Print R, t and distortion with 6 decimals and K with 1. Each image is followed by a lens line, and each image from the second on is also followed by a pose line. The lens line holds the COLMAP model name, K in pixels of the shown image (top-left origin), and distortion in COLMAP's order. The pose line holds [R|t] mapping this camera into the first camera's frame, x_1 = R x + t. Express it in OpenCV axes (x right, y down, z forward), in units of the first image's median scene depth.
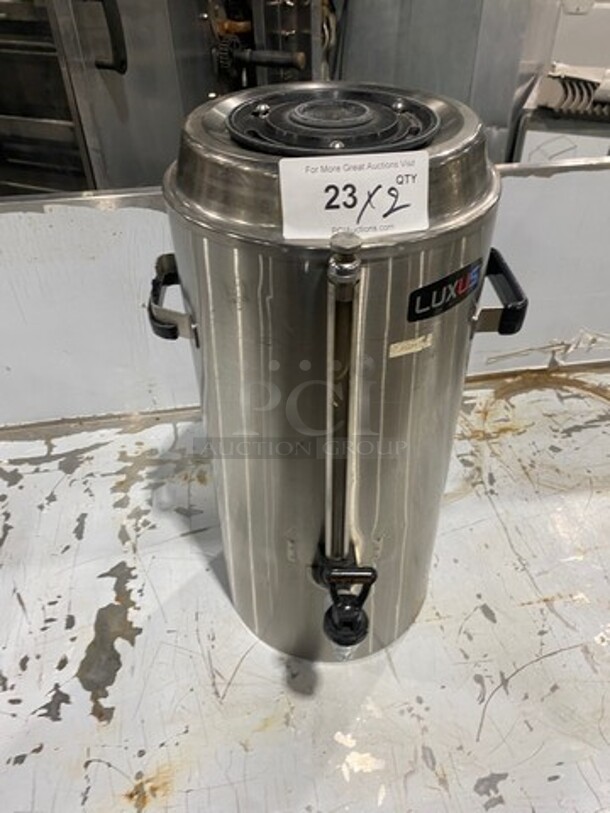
lens RADIAL K [[604.9, 0, 300.0], [0, 604.9, 408.3], [0, 0, 1]] dist [-0.009385, 0.006228]
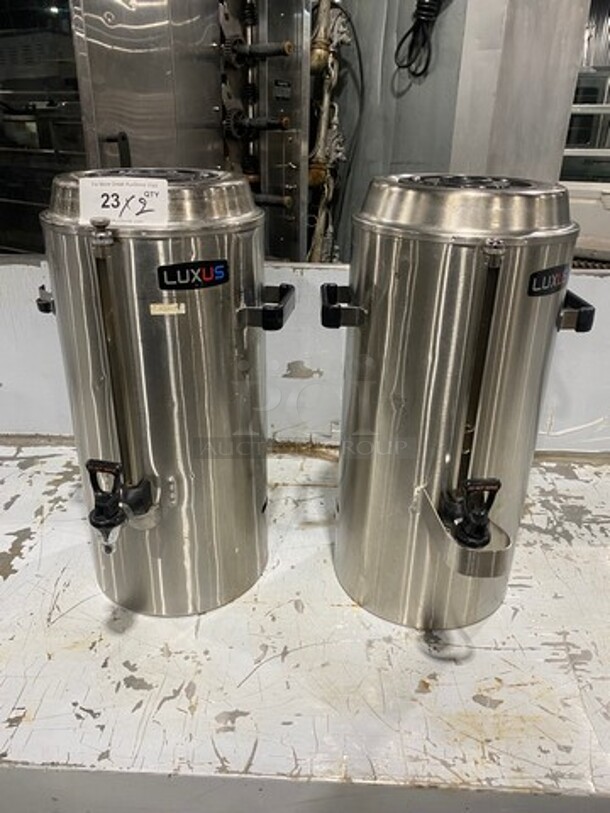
lens RADIAL K [[604.9, 0, 300.0], [0, 604.9, 408.3], [0, 0, 1]] dist [-0.009385, 0.006228]
pose [[0.980765, 0.108423, -0.162308, 0.457115], [-0.147352, 0.956610, -0.251364, 0.269523], [0.128012, 0.270446, 0.954187, -0.182689]]
